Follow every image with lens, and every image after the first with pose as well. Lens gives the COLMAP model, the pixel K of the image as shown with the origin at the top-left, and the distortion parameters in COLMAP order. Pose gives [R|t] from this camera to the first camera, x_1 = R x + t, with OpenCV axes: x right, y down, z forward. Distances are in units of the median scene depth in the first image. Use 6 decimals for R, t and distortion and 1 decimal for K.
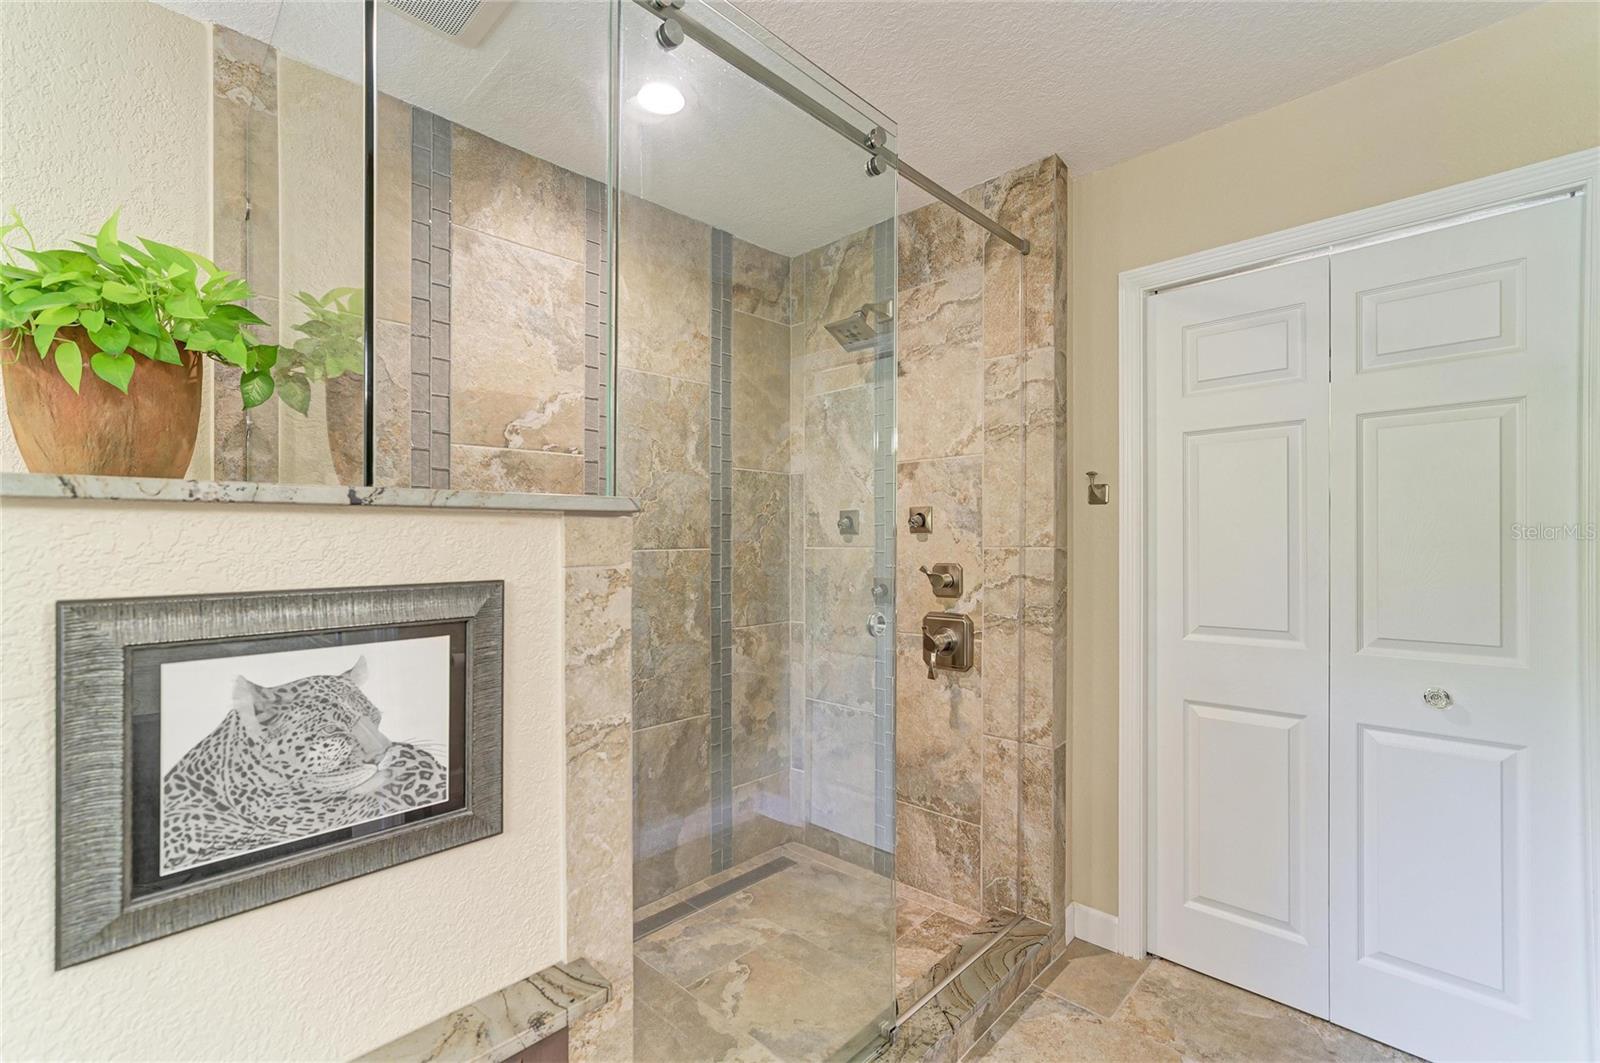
lens RADIAL K [[682.6, 0, 801.9], [0, 682.6, 535.9], [0, 0, 1]] dist [-0.003814, 0.001183]
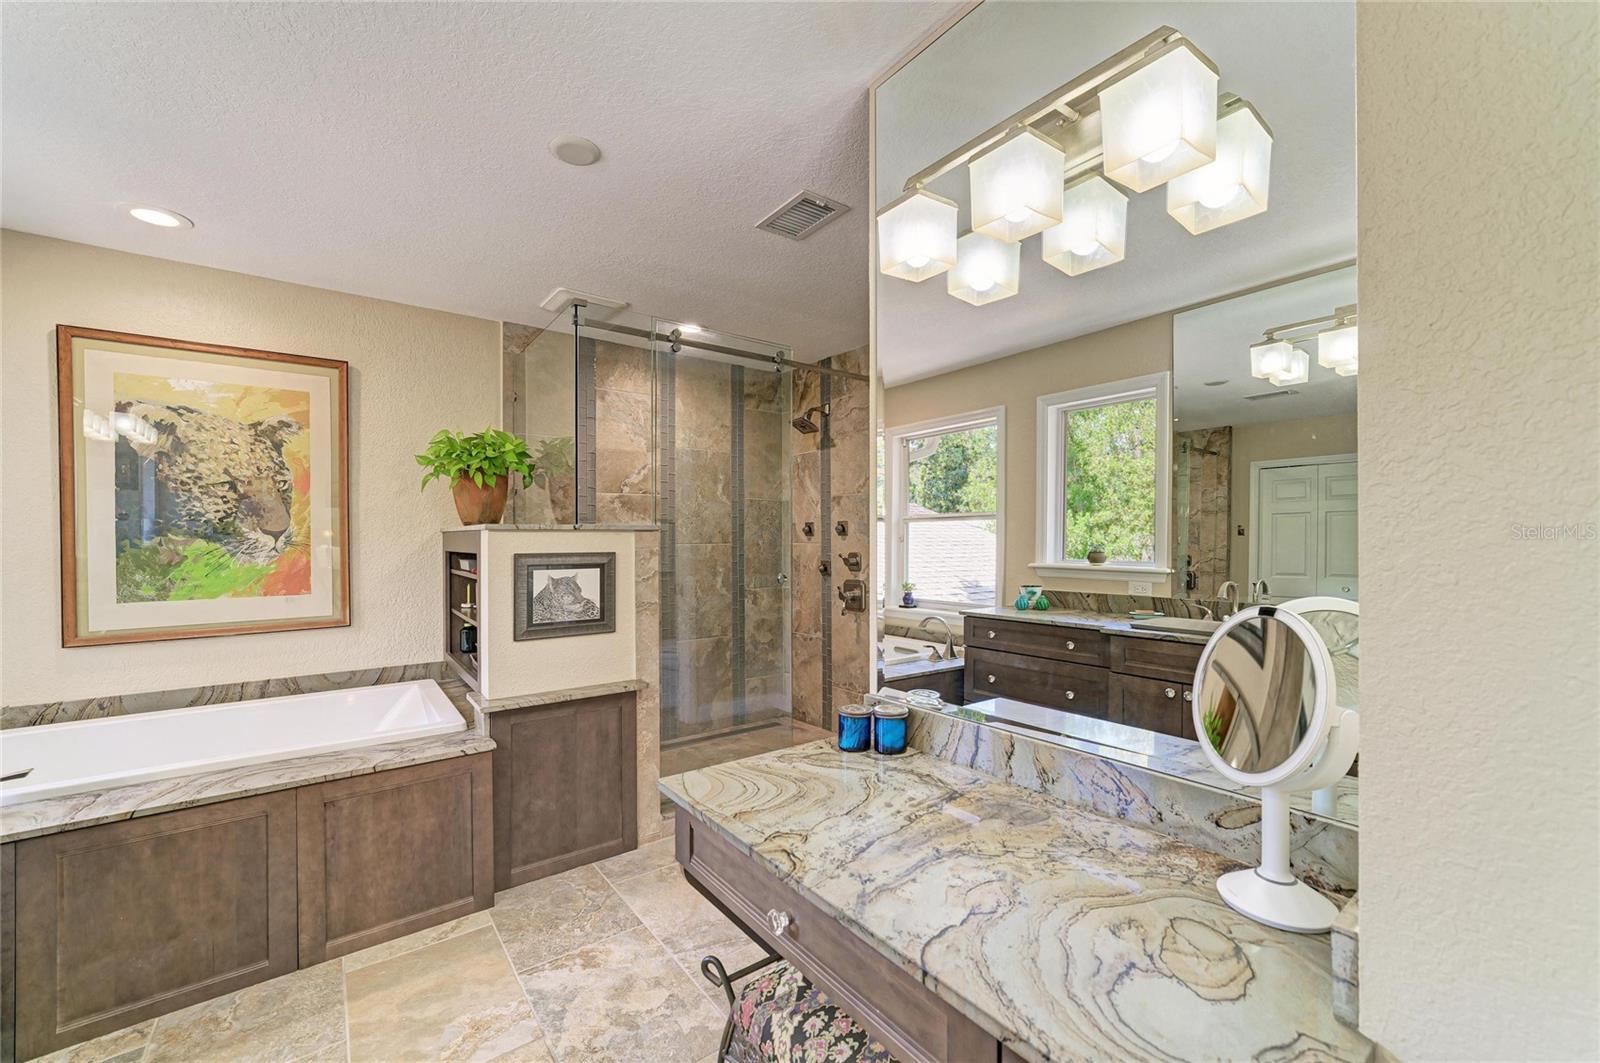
lens RADIAL K [[637.9, 0, 805.6], [0, 637.9, 544.7], [0, 0, 1]] dist [-0.002431, 0.002256]
pose [[0.989402, 0.005374, -0.145100, 0.335863], [-0.002881, 0.999845, 0.017386, -0.009159], [0.145171, -0.016784, 0.989264, -0.699246]]
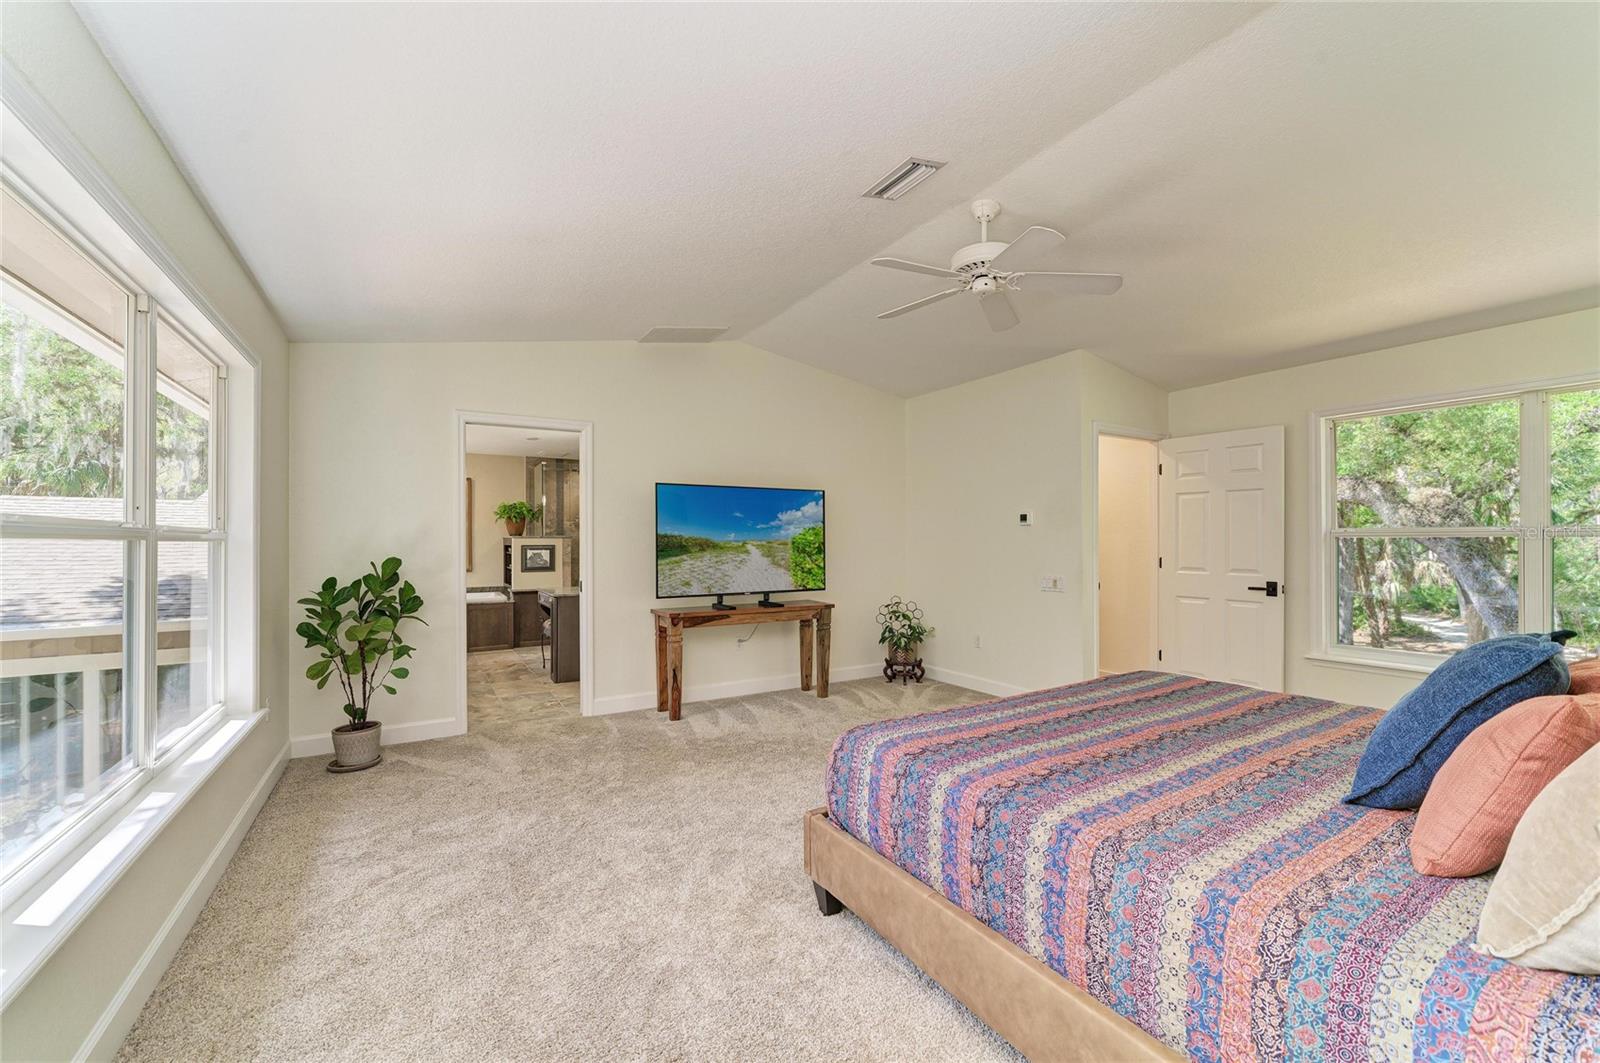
lens RADIAL K [[637.9, 0, 798.2], [0, 637.9, 538.1], [0, 0, 1]] dist [-0.002431, 0.002256]
pose [[0.966962, -0.002832, -0.254905, 1.992373], [0.002774, 0.999996, -0.000587, -0.006017], [0.254906, -0.000140, 0.966966, -2.629345]]
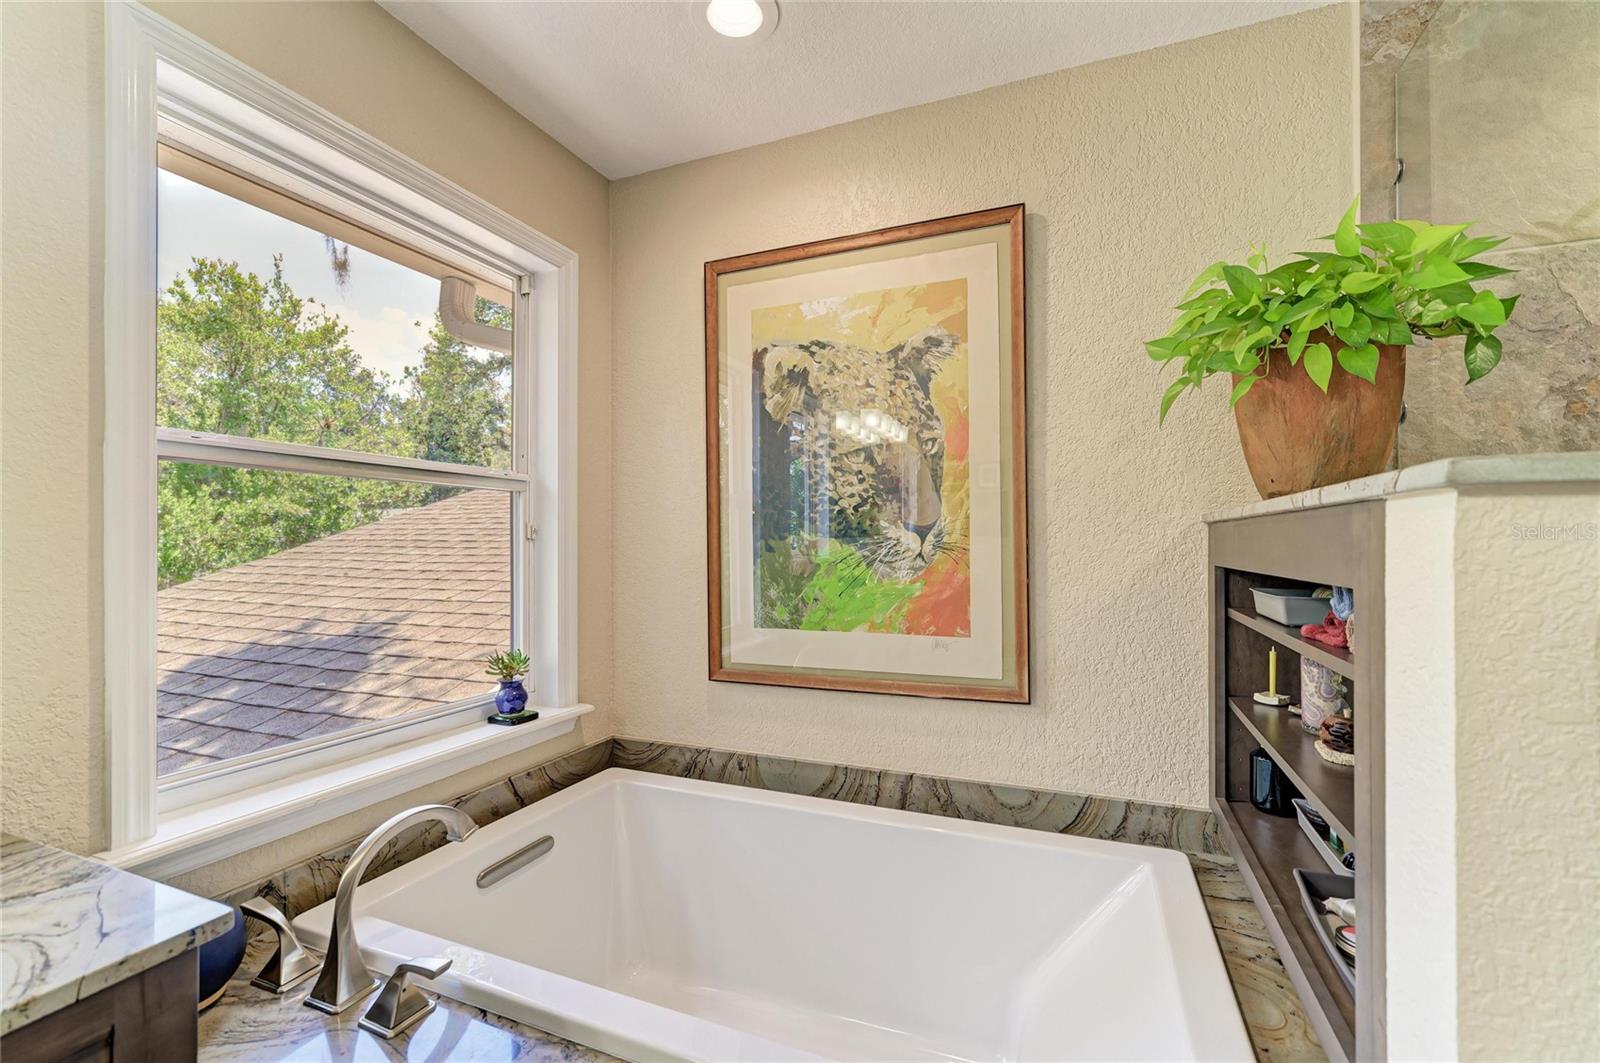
lens RADIAL K [[672.1, 0, 802.8], [0, 672.1, 532.0], [0, 0, 1]] dist [0.000623, 0.000927]
pose [[0.372485, -0.008606, -0.927998, -0.189781], [0.005173, 0.999961, -0.007197, 0.001214], [0.928024, -0.002120, 0.372515, -0.046245]]
